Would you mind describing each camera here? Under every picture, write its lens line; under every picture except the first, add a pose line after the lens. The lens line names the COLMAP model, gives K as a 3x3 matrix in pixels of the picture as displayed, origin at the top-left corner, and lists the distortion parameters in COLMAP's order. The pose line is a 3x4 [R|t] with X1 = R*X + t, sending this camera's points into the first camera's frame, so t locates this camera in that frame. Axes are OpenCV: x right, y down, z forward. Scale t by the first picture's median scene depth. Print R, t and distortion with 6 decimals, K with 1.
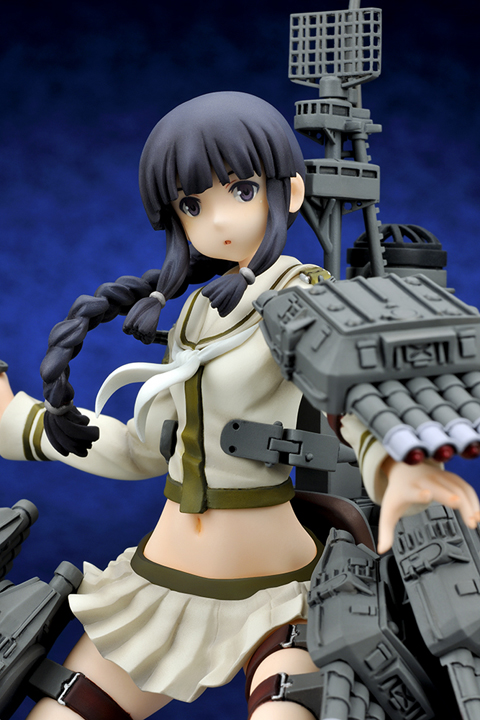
lens RADIAL K [[2341.0, 0, 240.0], [0, 2341.0, 360.0], [0, 0, 1]] dist [0.088892, -0.983952]
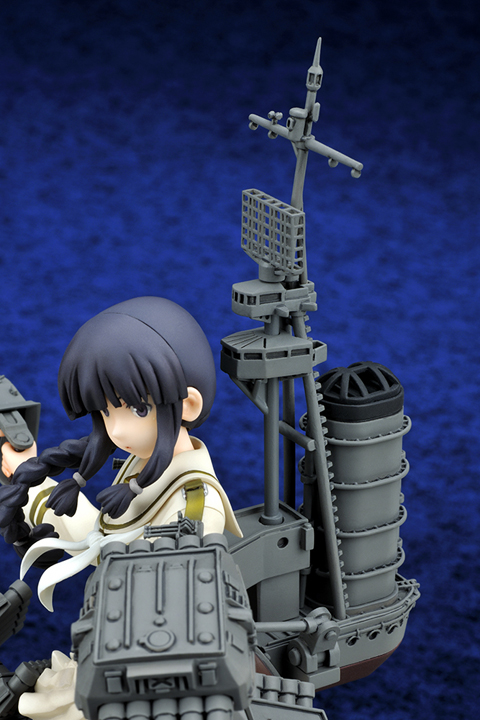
lens RADIAL K [[2341.0, 0, 240.0], [0, 2341.0, 360.0], [0, 0, 1]] dist [0.088892, -0.983952]
pose [[0.940620, 0.111031, -0.320791, 0.401149], [-0.001652, 0.946483, 0.322750, -0.452928], [0.339459, -0.303055, 0.890464, 0.029719]]
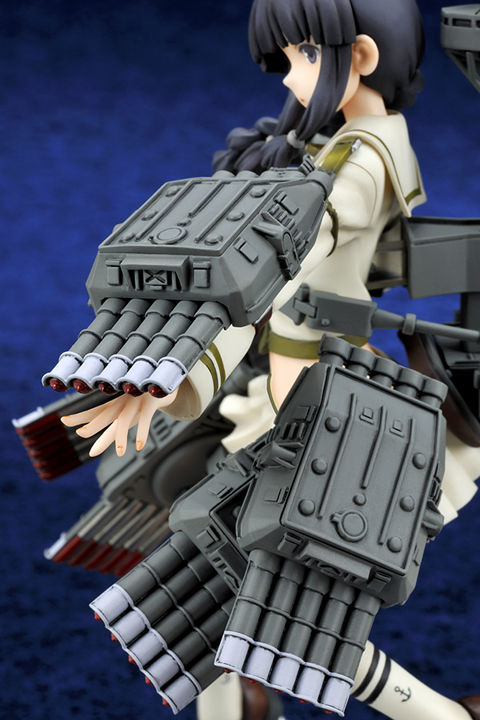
lens RADIAL K [[2341.0, 0, 240.0], [0, 2341.0, 360.0], [0, 0, 1]] dist [0.088892, -0.983952]
pose [[0.648390, 0.199478, -0.734710, 0.753158], [-0.011643, 0.967548, 0.252420, -0.199156], [0.761219, -0.155112, 0.629671, 0.316460]]
